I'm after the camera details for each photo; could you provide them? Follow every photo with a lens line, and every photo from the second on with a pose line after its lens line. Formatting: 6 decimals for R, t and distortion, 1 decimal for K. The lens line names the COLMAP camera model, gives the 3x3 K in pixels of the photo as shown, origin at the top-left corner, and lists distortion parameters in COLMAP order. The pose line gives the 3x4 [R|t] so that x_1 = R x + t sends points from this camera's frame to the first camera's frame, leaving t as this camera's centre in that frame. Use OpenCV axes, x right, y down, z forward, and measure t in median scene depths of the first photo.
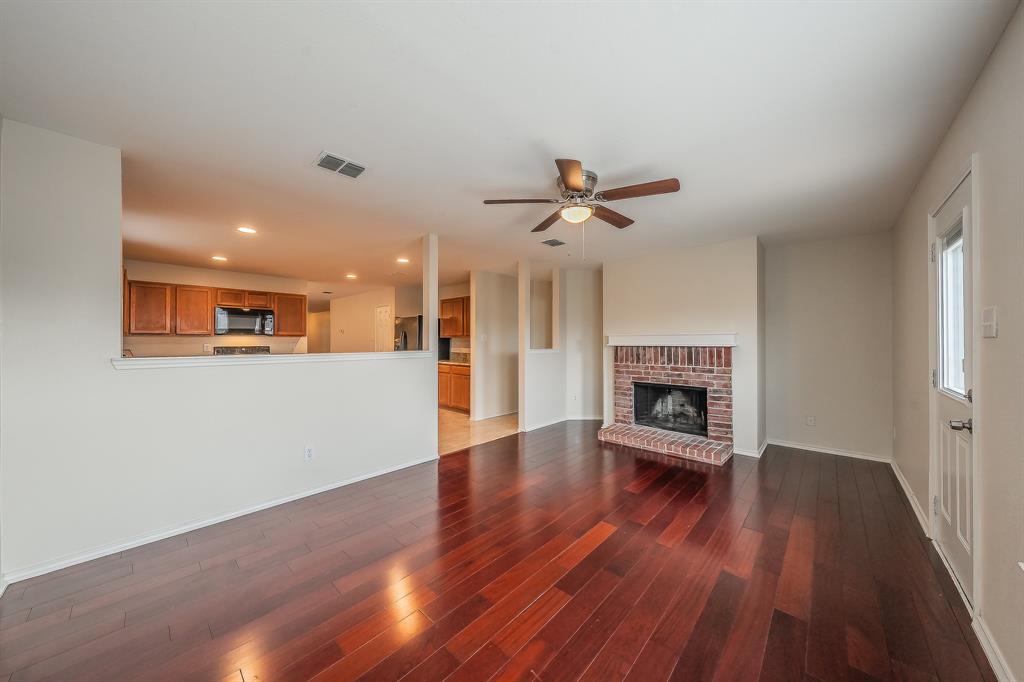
lens RADIAL K [[346.2, 0, 508.3], [0, 346.2, 337.8], [0, 0, 1]] dist [0.000423, 0.000010]
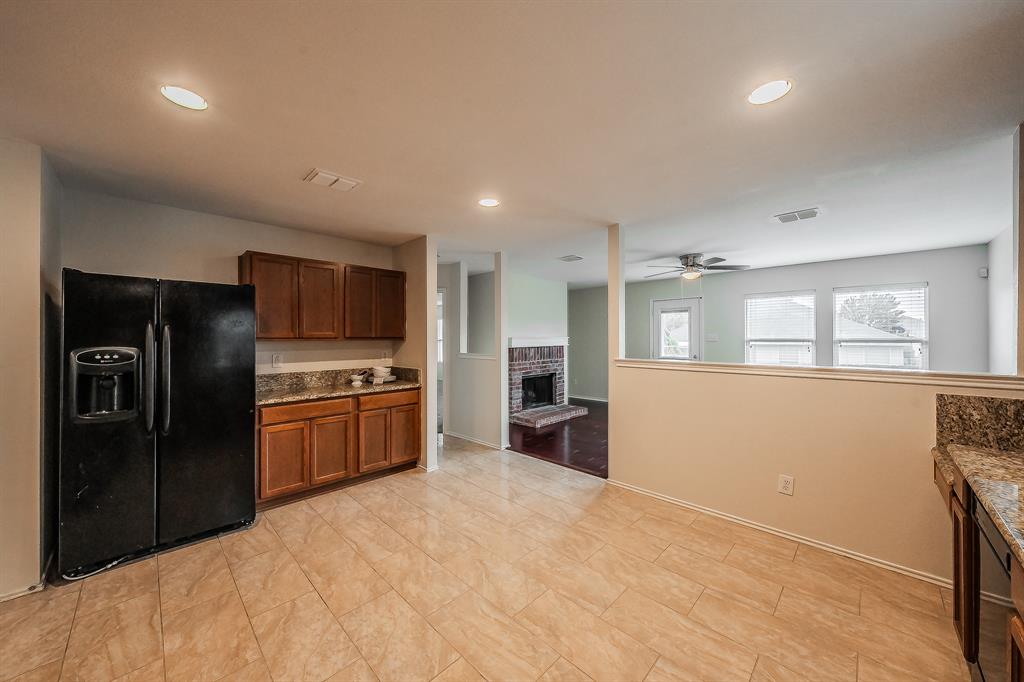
lens RADIAL K [[366.1, 0, 508.5], [0, 366.1, 337.2], [0, 0, 1]] dist [-0.000309, -0.000136]
pose [[0.028538, -0.000179, 0.999593, -0.955087], [-0.003695, 0.999993, 0.000285, -0.012436], [-0.999586, -0.003702, 0.028537, 1.034088]]
